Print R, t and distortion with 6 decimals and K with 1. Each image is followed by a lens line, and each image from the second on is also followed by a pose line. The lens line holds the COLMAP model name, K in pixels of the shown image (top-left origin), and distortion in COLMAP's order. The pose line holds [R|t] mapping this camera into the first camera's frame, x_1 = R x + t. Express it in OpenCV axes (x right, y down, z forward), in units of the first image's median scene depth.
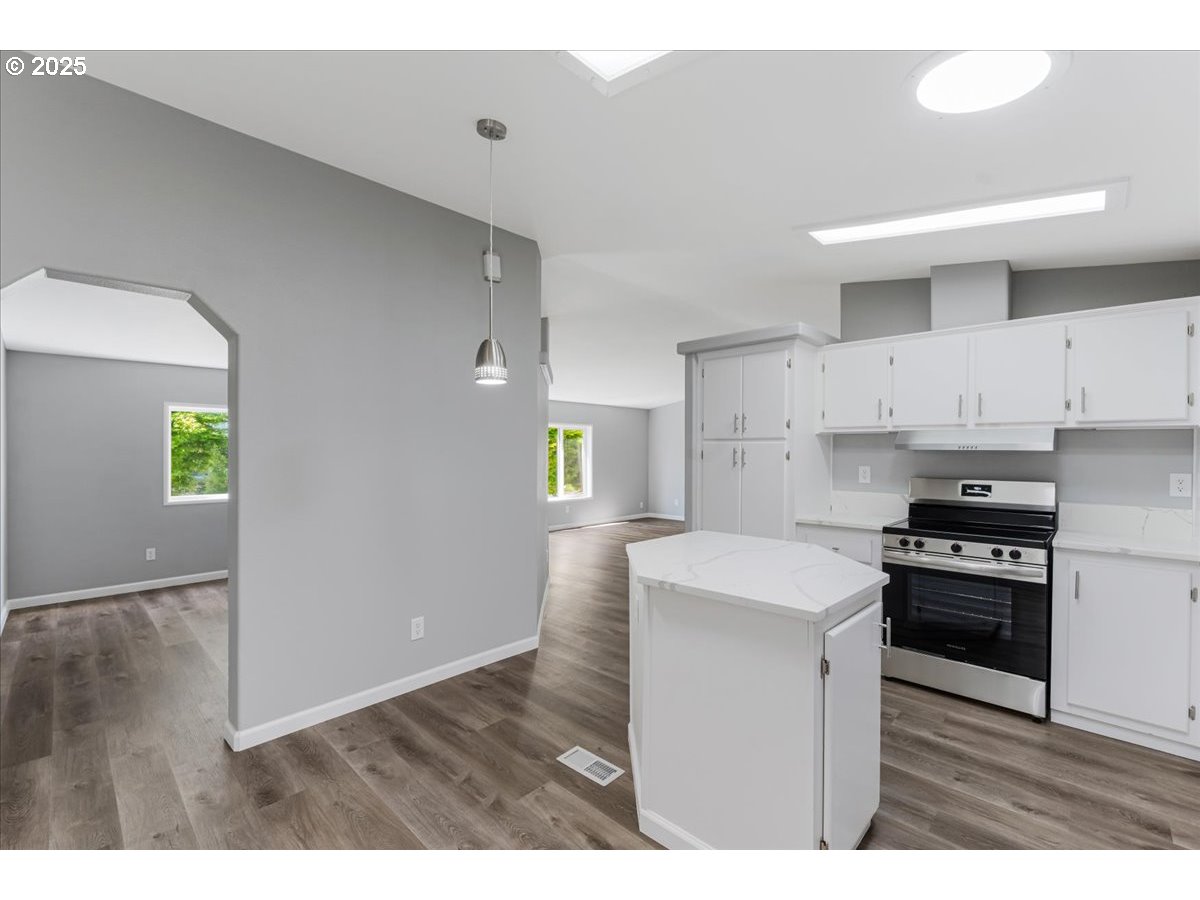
lens RADIAL K [[525.0, 0, 597.2], [0, 525.0, 450.3], [0, 0, 1]] dist [-0.006409, -0.000299]
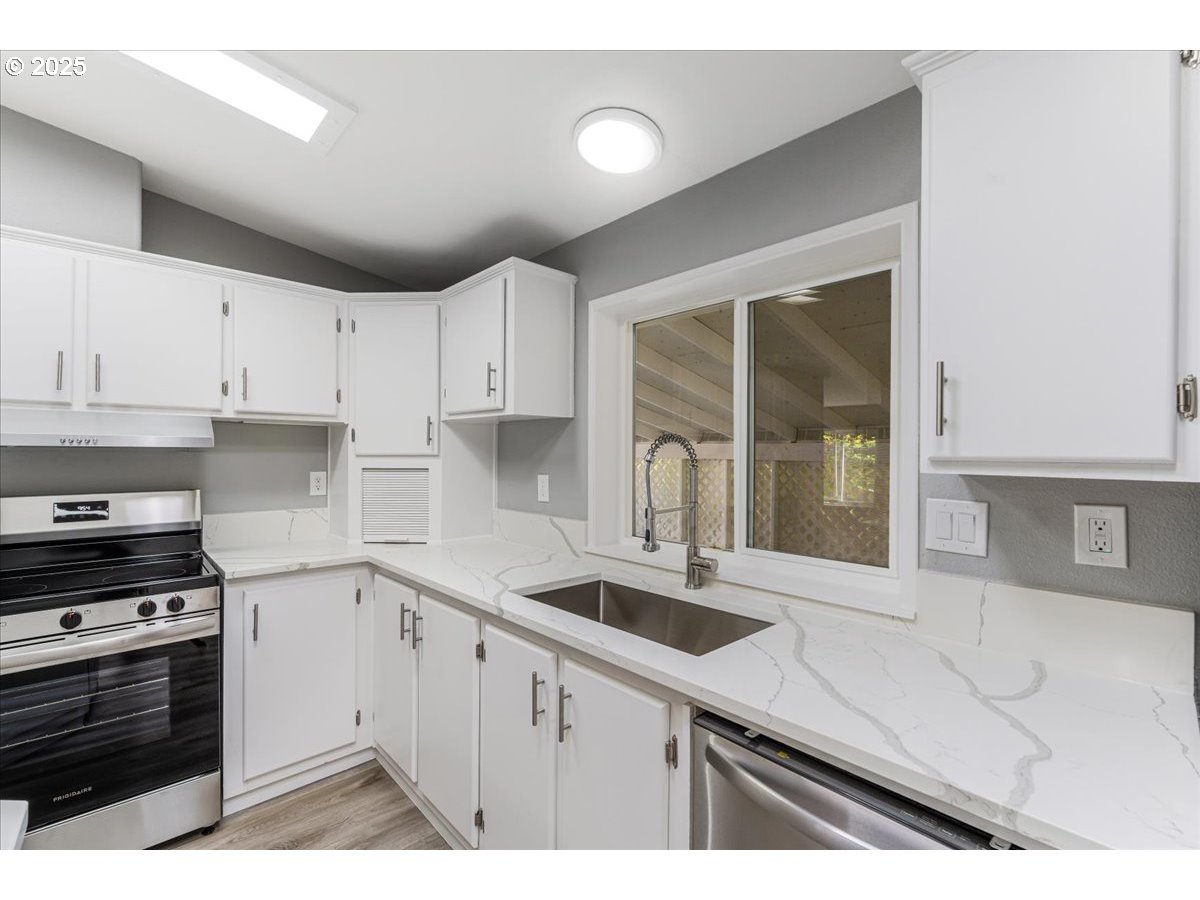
lens RADIAL K [[525.6, 0, 600.1], [0, 525.6, 454.8], [0, 0, 1]] dist [-0.008910, 0.000358]
pose [[0.054337, -0.009886, 0.998474, 0.150717], [-0.003471, 0.999943, 0.010090, 0.001196], [-0.998517, -0.004014, 0.054300, 0.379408]]
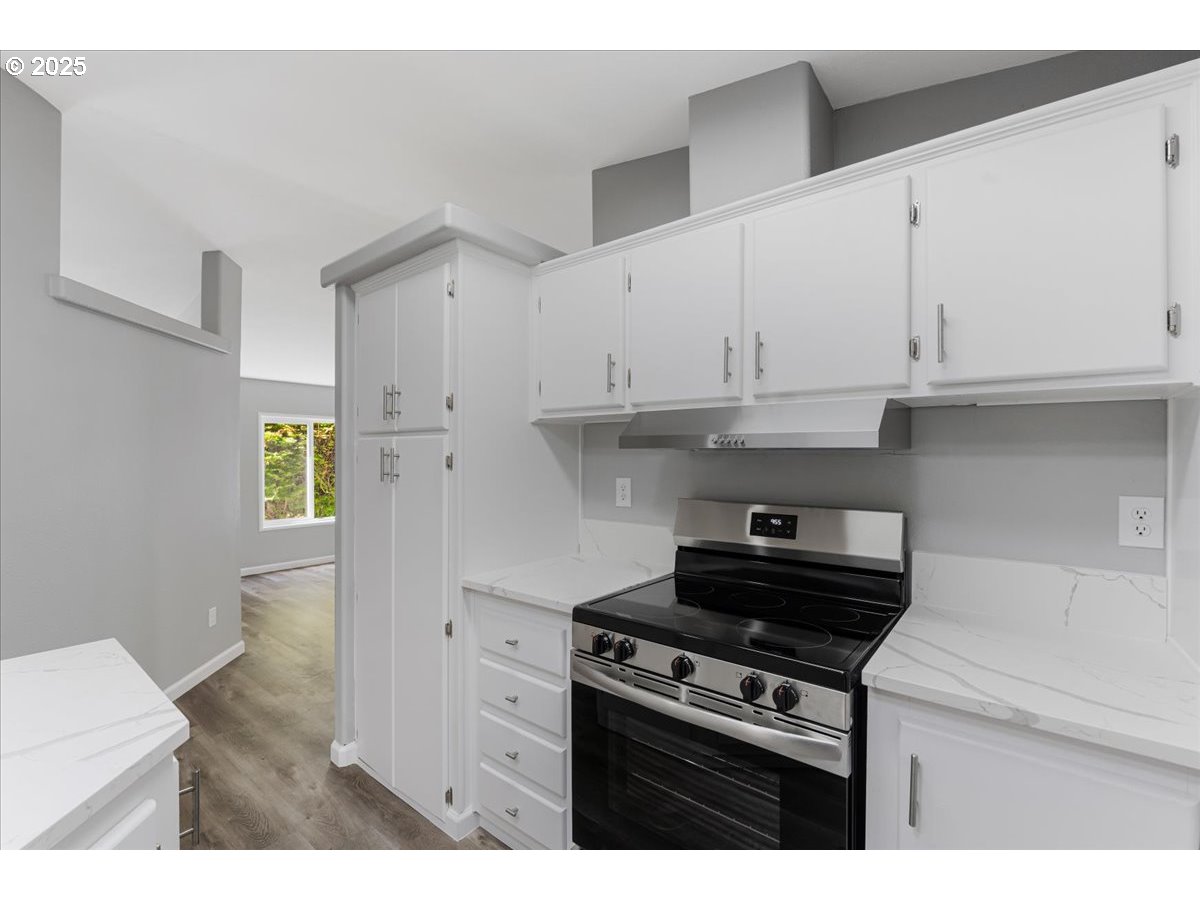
lens RADIAL K [[524.7, 0, 605.7], [0, 524.7, 451.4], [0, 0, 1]] dist [-0.009807, 0.000223]
pose [[0.995891, -0.004105, 0.090462, 0.550945], [0.004410, 0.999985, -0.003179, 0.003409], [-0.090448, 0.003565, 0.995895, 0.530566]]
